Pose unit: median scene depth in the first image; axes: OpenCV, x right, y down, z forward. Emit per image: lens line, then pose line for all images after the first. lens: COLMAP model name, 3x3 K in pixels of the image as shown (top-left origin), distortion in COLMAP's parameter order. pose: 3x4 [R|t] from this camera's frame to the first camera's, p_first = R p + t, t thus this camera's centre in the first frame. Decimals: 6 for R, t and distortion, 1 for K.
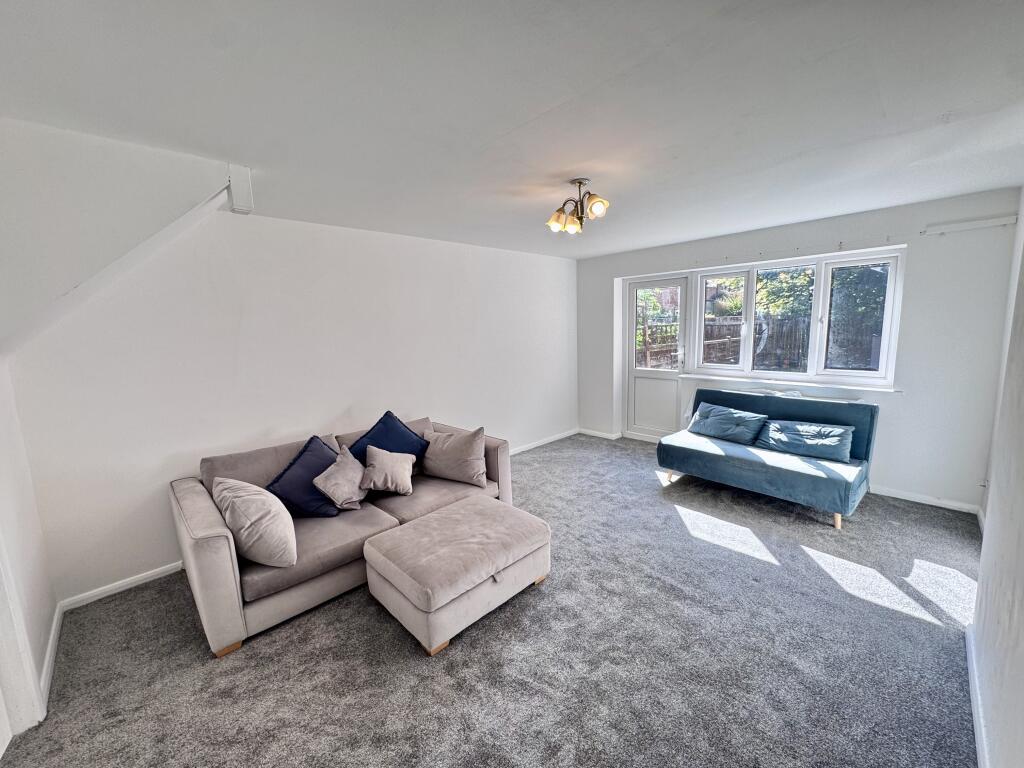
lens RADIAL K [[408.3, 0, 513.9], [0, 408.3, 381.6], [0, 0, 1]] dist [-0.000494, -0.000199]
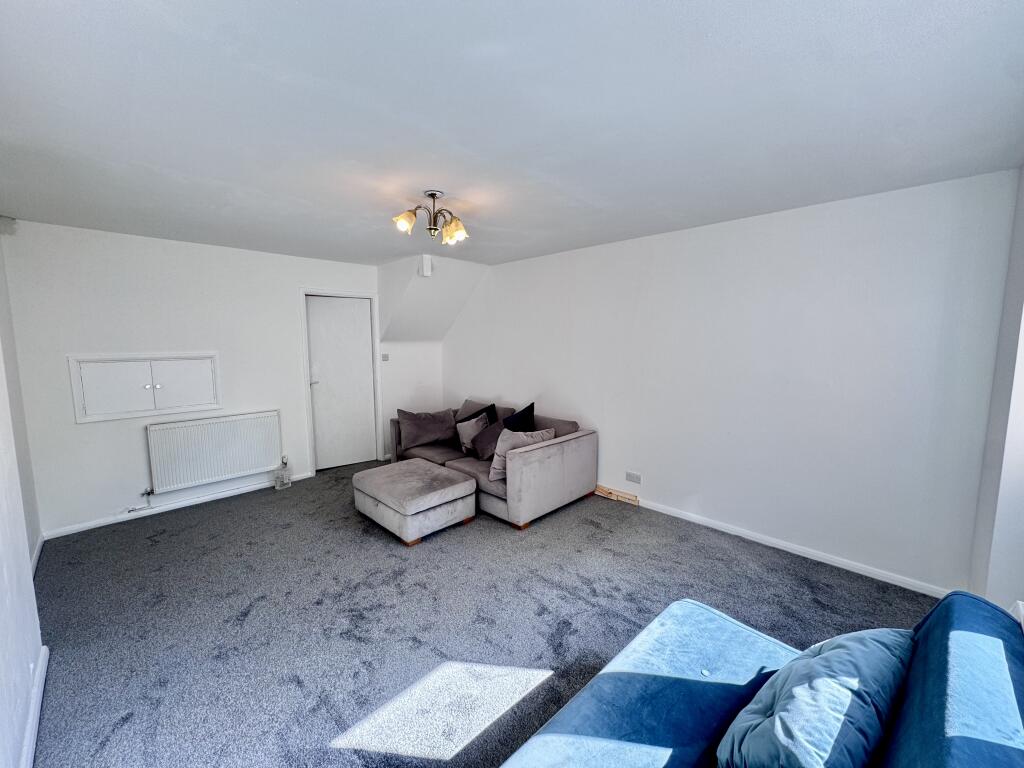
lens RADIAL K [[408.3, 0, 513.9], [0, 408.3, 381.6], [0, 0, 1]] dist [-0.000494, -0.000199]
pose [[0.018208, 0.137159, -0.990382, 0.916662], [-0.139517, 0.981203, 0.133323, -0.147682], [0.990052, 0.135748, 0.037002, 0.908864]]
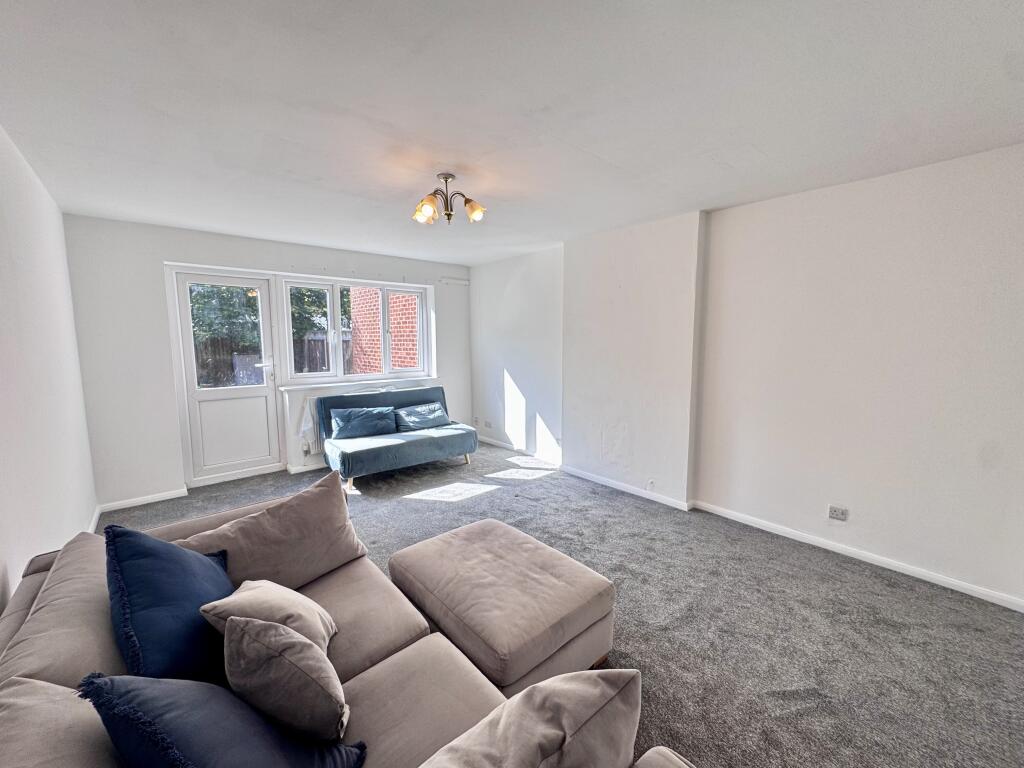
lens RADIAL K [[408.3, 0, 513.9], [0, 408.3, 381.6], [0, 0, 1]] dist [-0.000494, -0.000199]
pose [[0.053922, -0.076926, 0.995578, -0.648493], [0.140405, 0.987707, 0.068713, -0.027939], [-0.988625, 0.136079, 0.064060, 0.625500]]
